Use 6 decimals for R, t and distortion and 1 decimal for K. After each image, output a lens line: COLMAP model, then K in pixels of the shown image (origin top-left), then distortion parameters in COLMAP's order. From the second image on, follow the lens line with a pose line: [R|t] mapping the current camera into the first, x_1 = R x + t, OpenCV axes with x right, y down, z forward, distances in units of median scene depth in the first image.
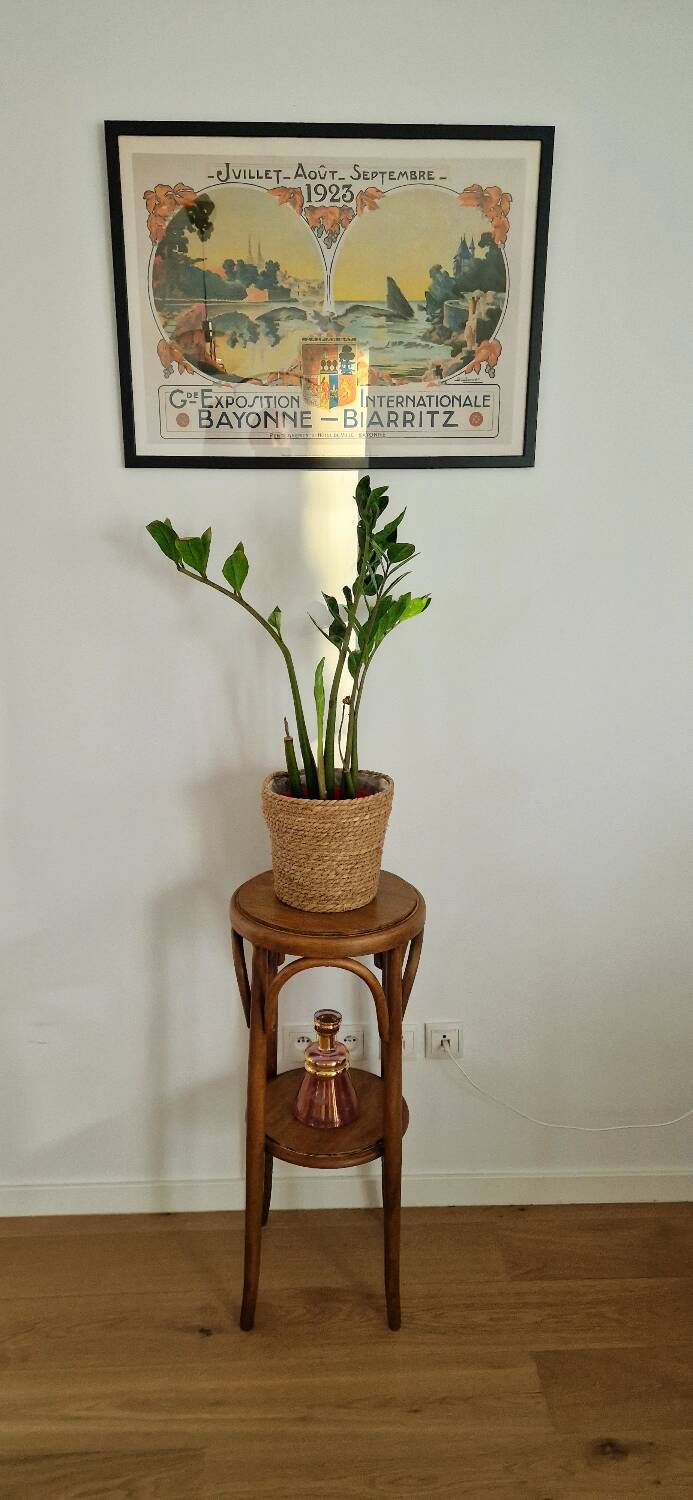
lens RADIAL K [[1064.8, 0, 333.9], [0, 1064.8, 724.2], [0, 0, 1]] dist [0.040261, -0.012408]
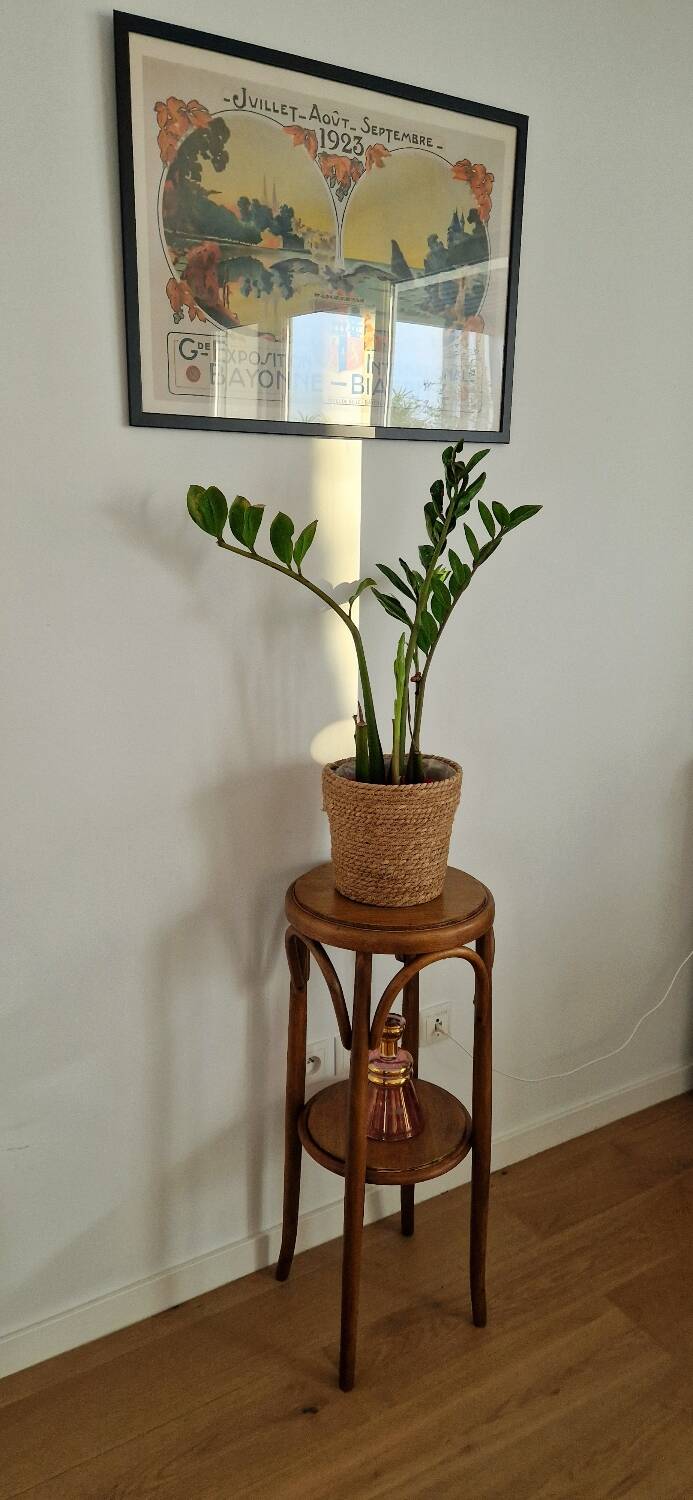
lens RADIAL K [[1064.8, 0, 362.0], [0, 1064.8, 709.0], [0, 0, 1]] dist [0.040261, -0.012408]
pose [[0.863569, -0.089563, 0.496213, -0.486497], [0.102203, 0.994762, 0.001682, -0.001240], [-0.493765, 0.049262, 0.868199, 0.194347]]
